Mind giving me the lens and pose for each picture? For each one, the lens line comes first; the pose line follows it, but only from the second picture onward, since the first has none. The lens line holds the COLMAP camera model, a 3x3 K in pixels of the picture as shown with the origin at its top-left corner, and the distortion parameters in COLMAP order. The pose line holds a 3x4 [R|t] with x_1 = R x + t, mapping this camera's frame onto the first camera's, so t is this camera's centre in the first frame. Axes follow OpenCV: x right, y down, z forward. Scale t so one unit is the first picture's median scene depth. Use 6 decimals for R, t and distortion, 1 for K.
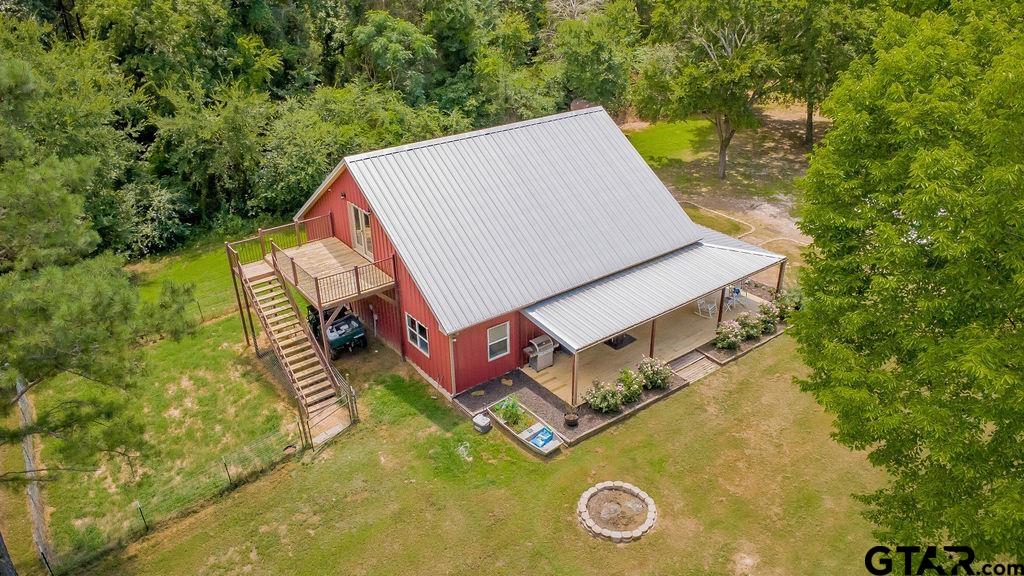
lens RADIAL K [[721.4, 0, 512.0], [0, 721.4, 288.0], [0, 0, 1]] dist [0.004269, -0.003233]
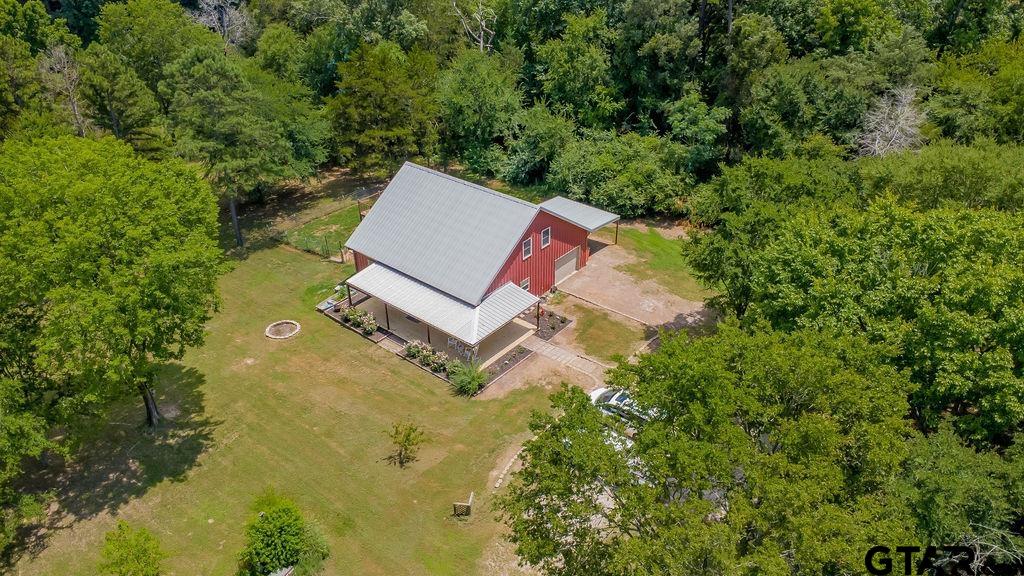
lens RADIAL K [[721.4, 0, 512.0], [0, 721.4, 288.0], [0, 0, 1]] dist [0.004269, -0.003233]
pose [[0.234376, 0.521400, -0.820494, 1.793139], [-0.437668, 0.810223, 0.389852, -0.859065], [0.868052, 0.267732, 0.418097, 0.522484]]
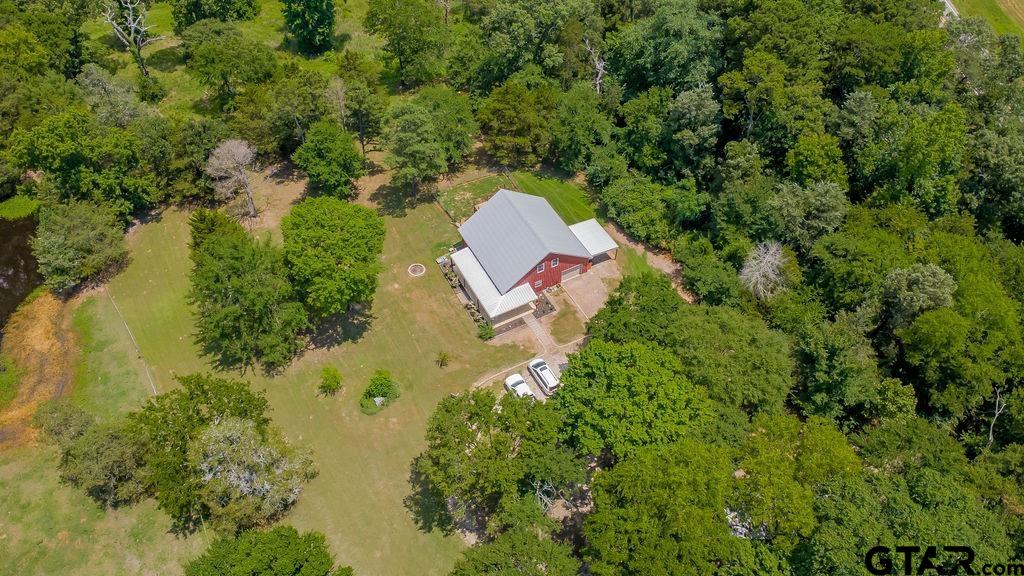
lens RADIAL K [[721.4, 0, 512.0], [0, 721.4, 288.0], [0, 0, 1]] dist [0.004269, -0.003233]
pose [[-0.155942, 0.775753, -0.611465, 2.496472], [-0.440569, 0.499427, 0.745970, -2.901051], [0.884071, 0.385721, 0.263892, 0.286937]]
